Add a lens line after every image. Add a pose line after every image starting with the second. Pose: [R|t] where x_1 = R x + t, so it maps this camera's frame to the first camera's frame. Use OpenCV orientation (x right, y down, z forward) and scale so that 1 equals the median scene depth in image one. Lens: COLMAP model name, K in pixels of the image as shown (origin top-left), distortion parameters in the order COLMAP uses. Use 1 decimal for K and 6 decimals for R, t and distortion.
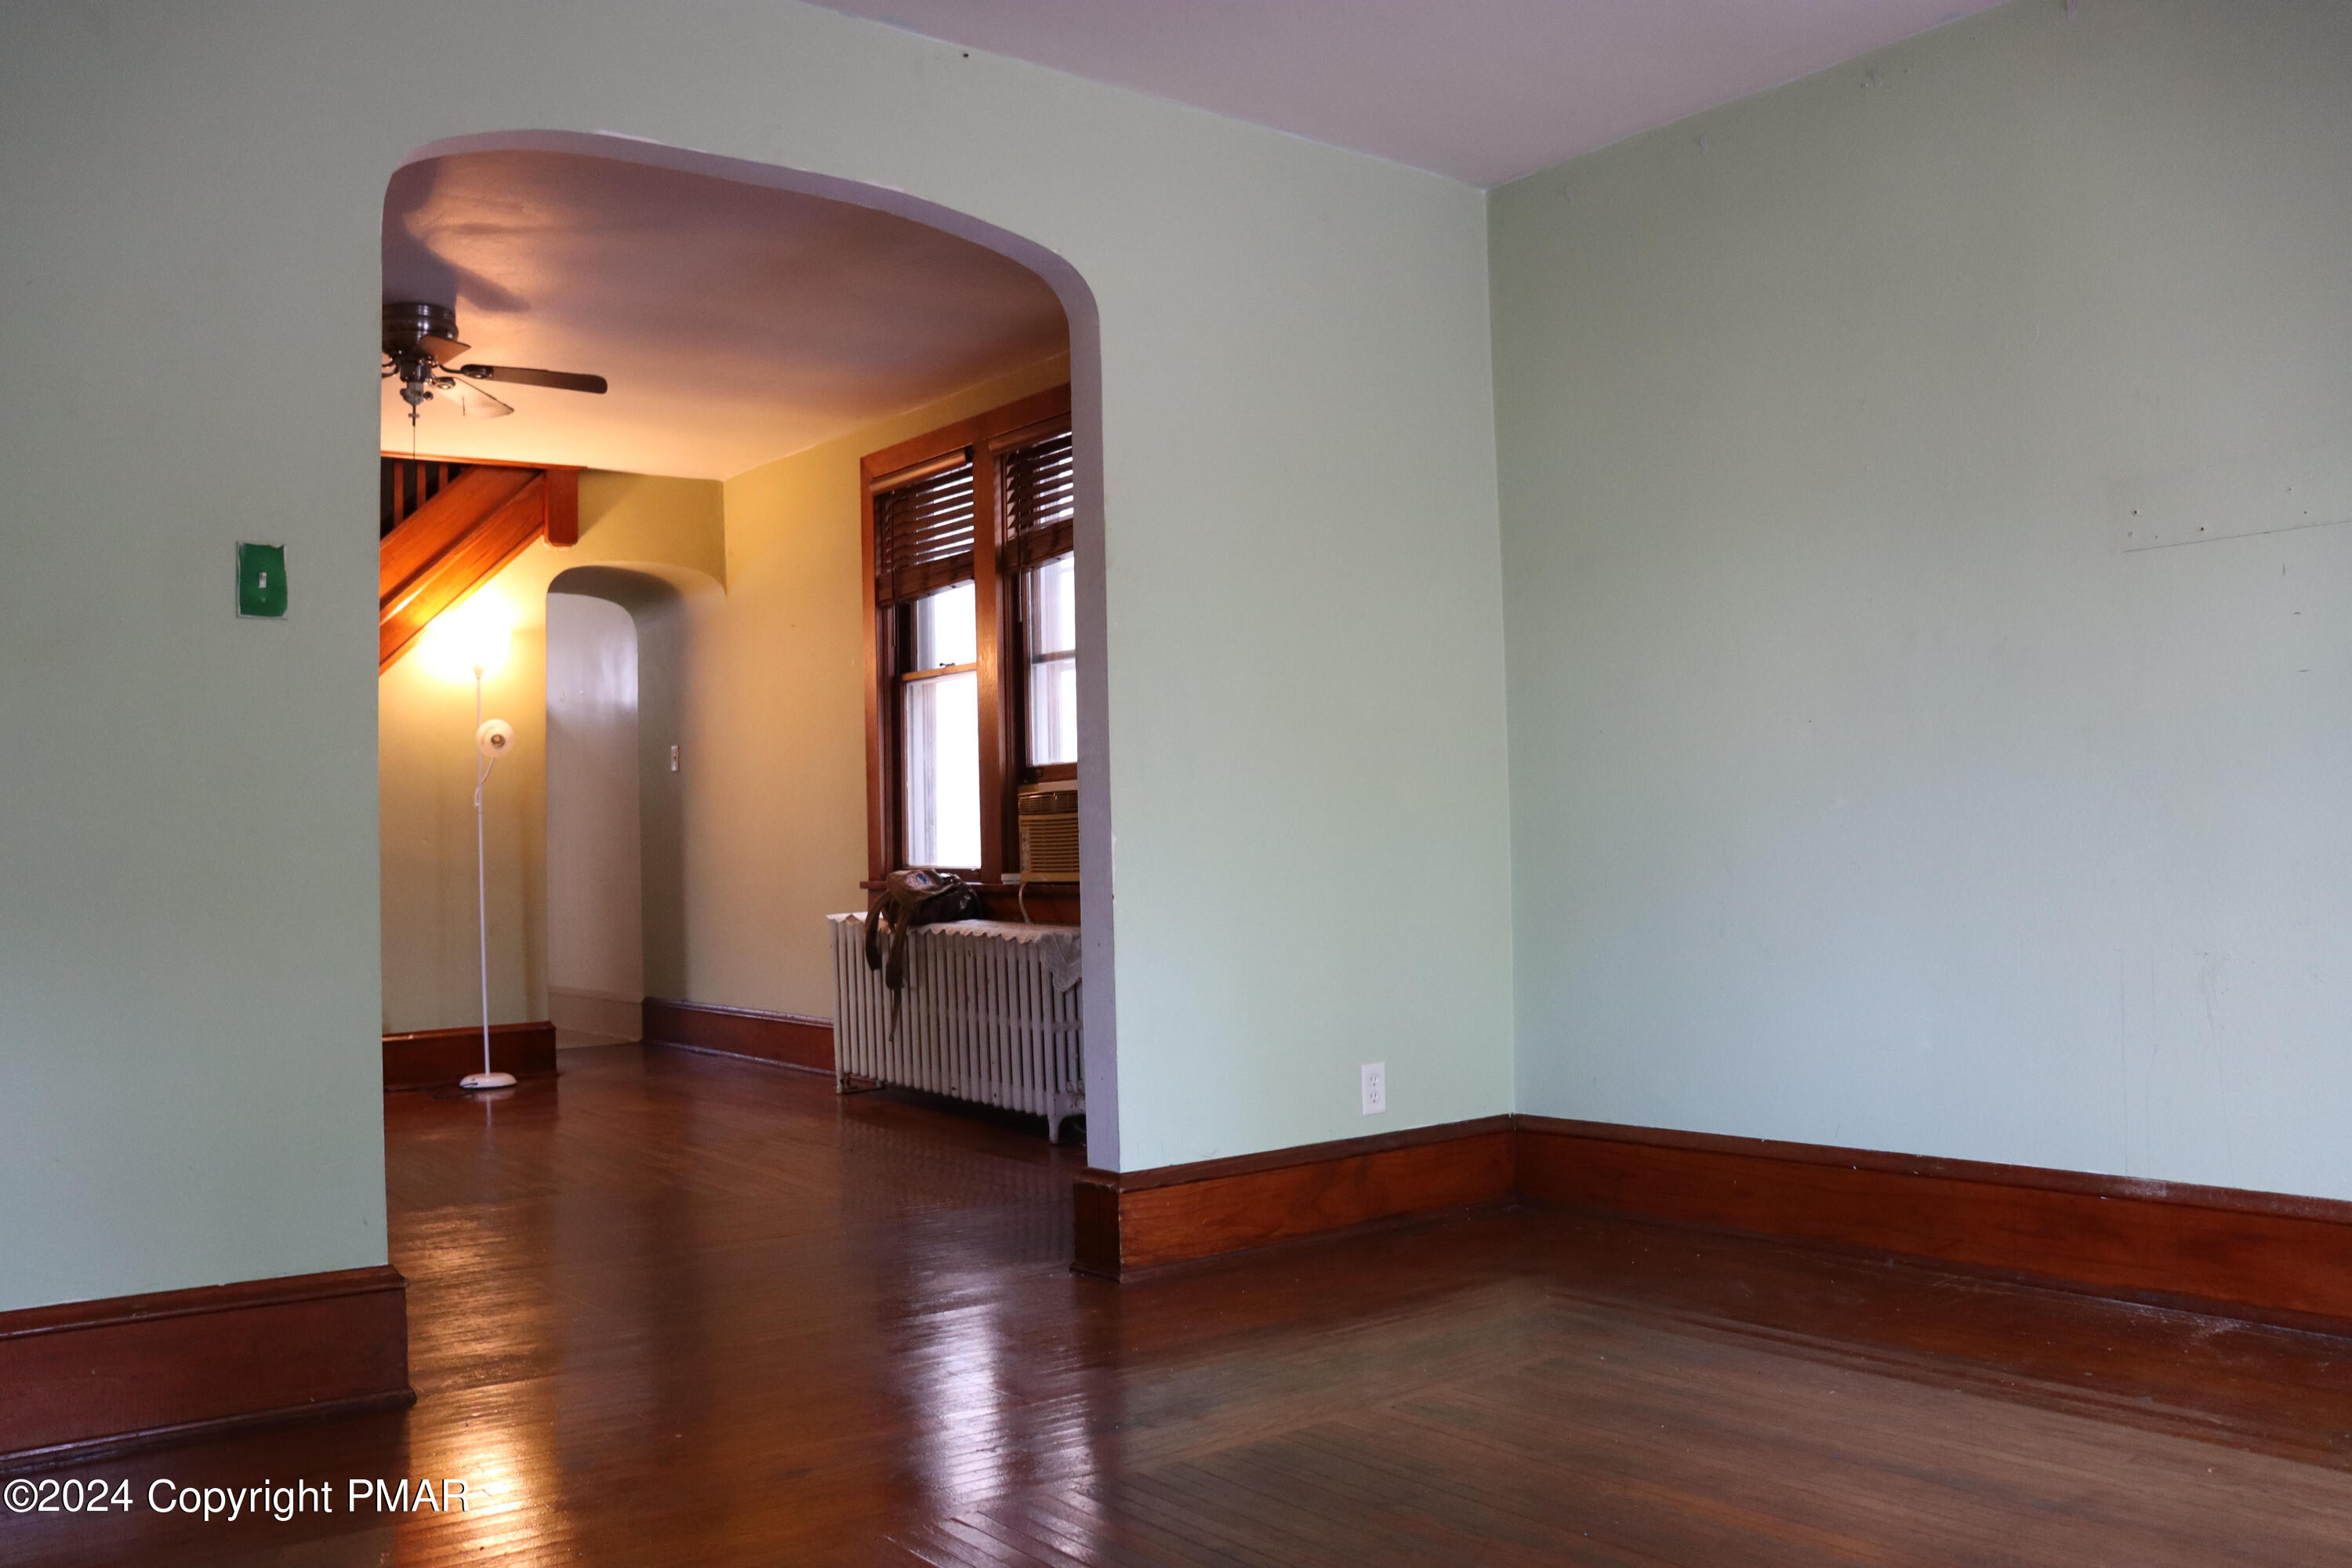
lens RADIAL K [[1932.0, 0, 1170.2], [0, 1932.0, 789.9], [0, 0, 1]] dist [-0.166910, 0.132354]
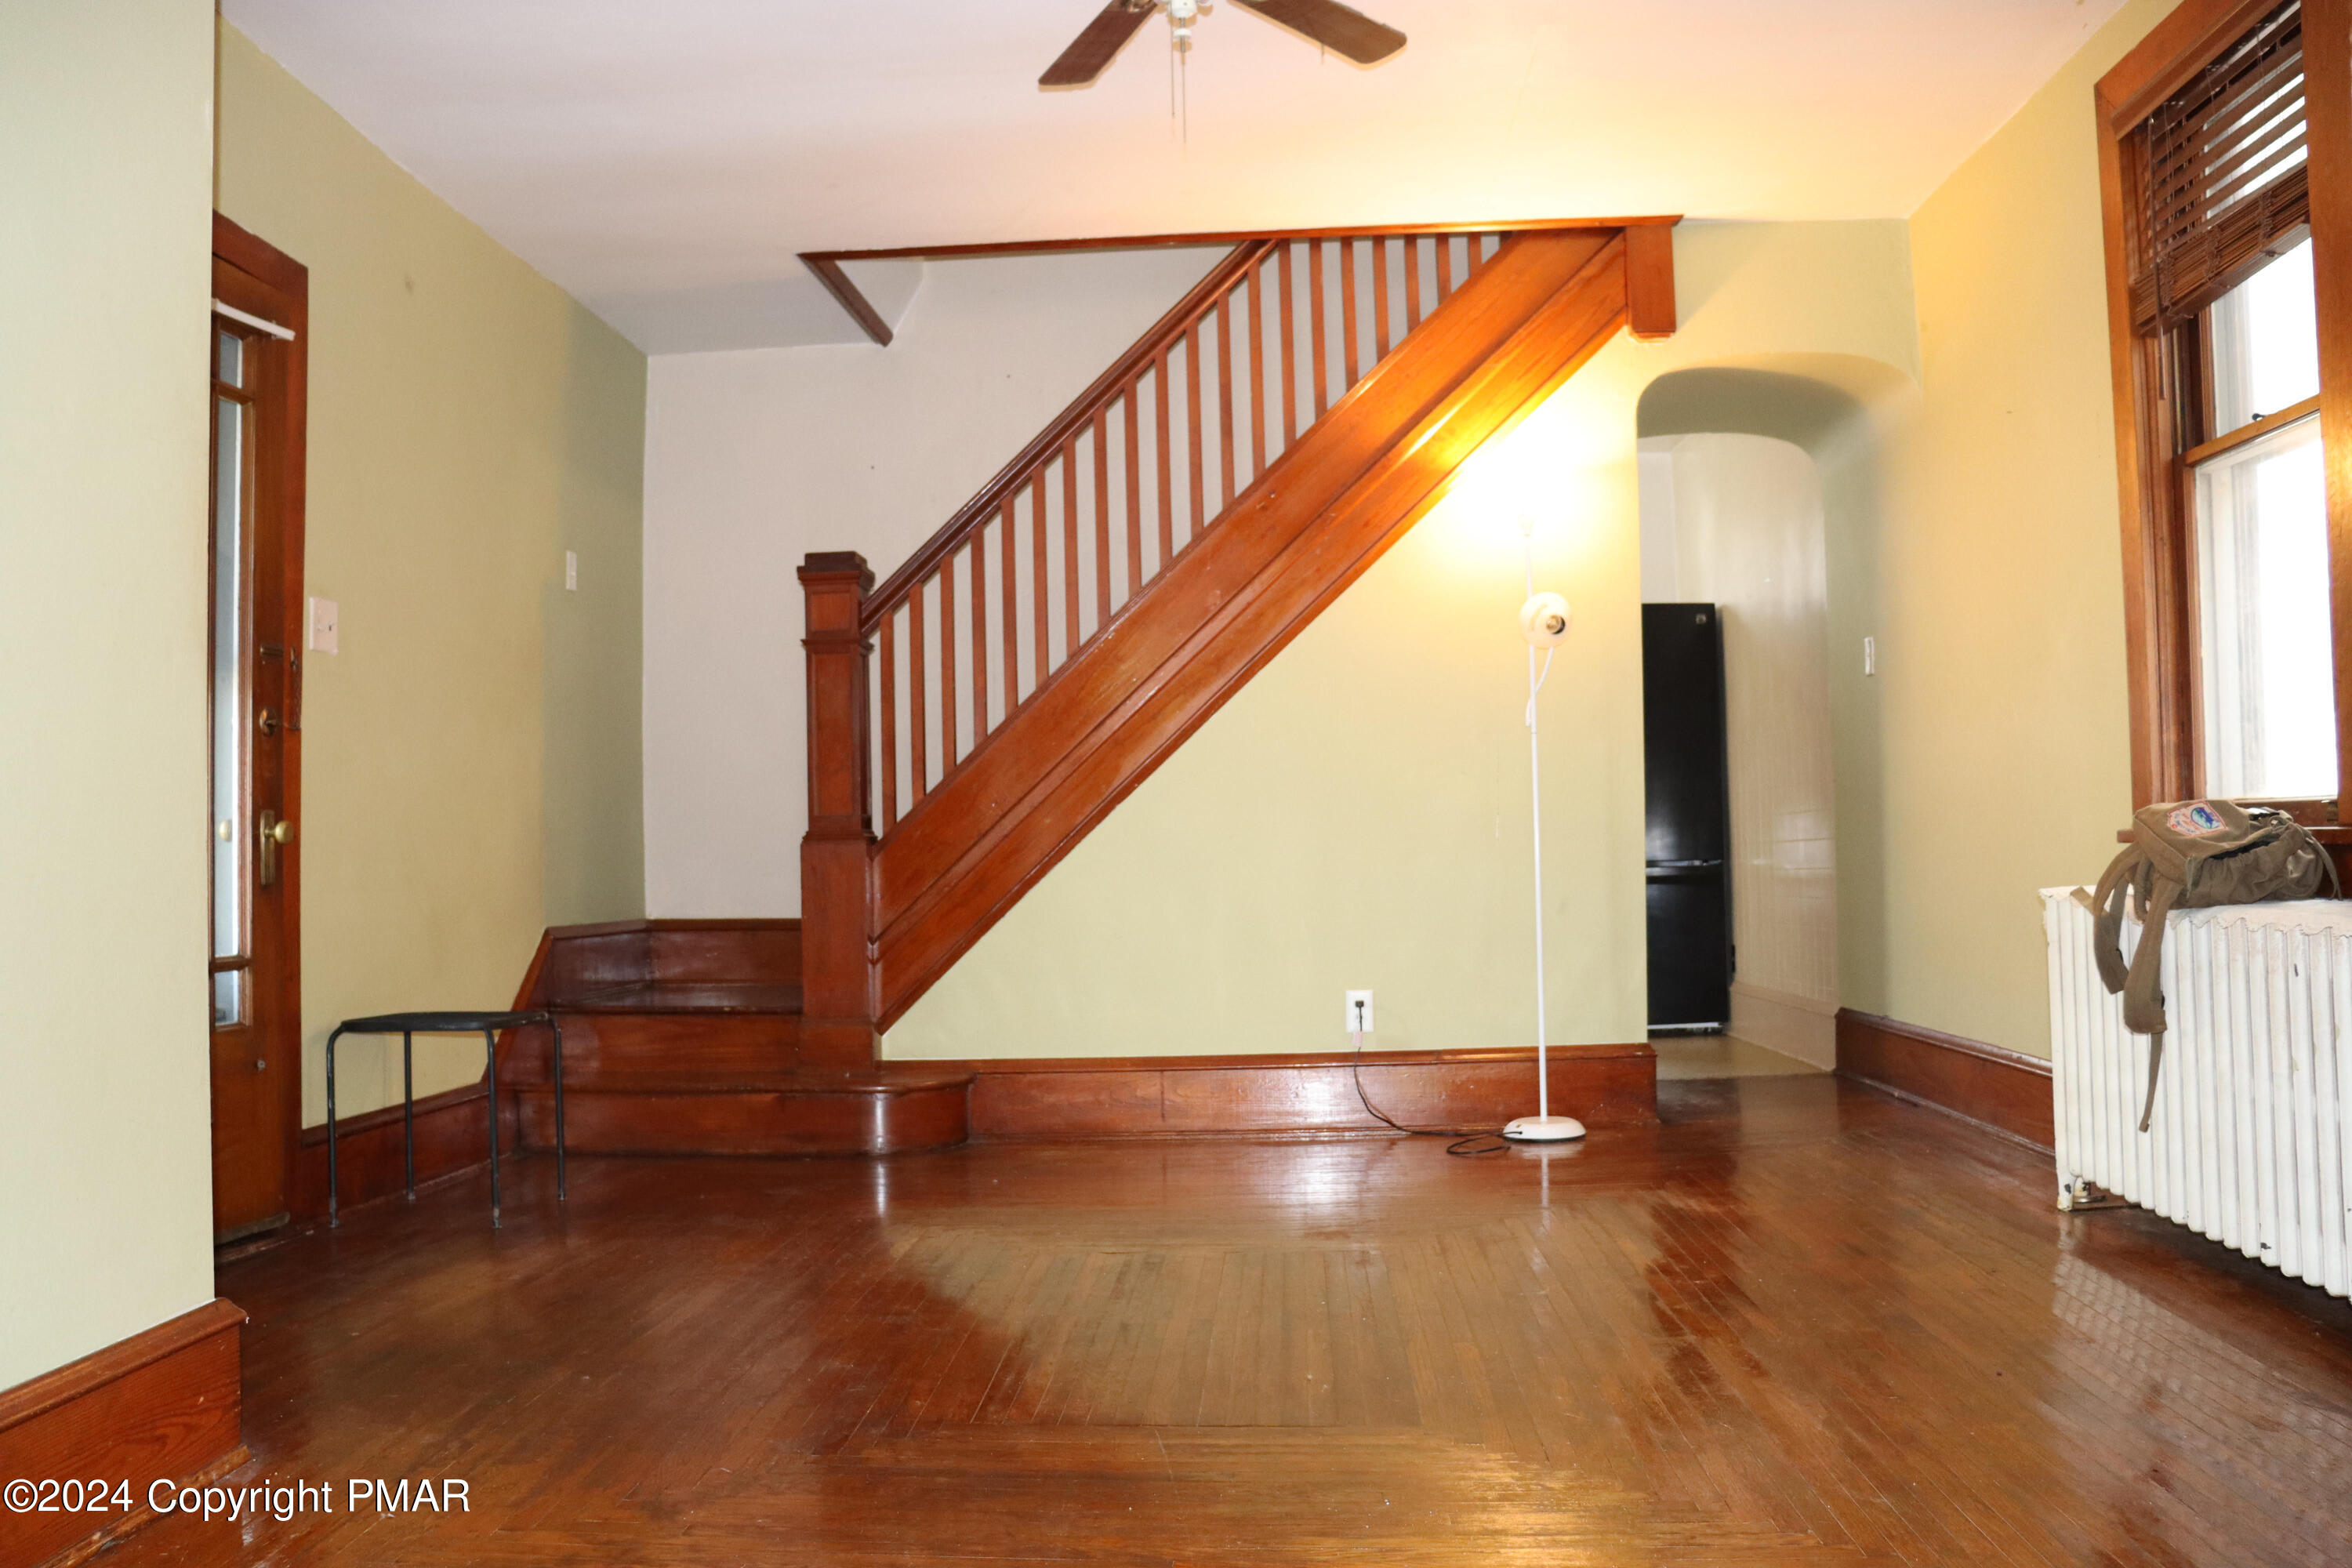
lens RADIAL K [[1932.0, 0, 1156.2], [0, 1932.0, 788.3], [0, 0, 1]] dist [-0.166910, 0.132354]
pose [[0.750800, -0.014097, -0.660379, -0.016889], [0.021266, 0.999770, 0.002836, 0.037175], [0.660187, -0.016173, 0.750927, 0.540681]]
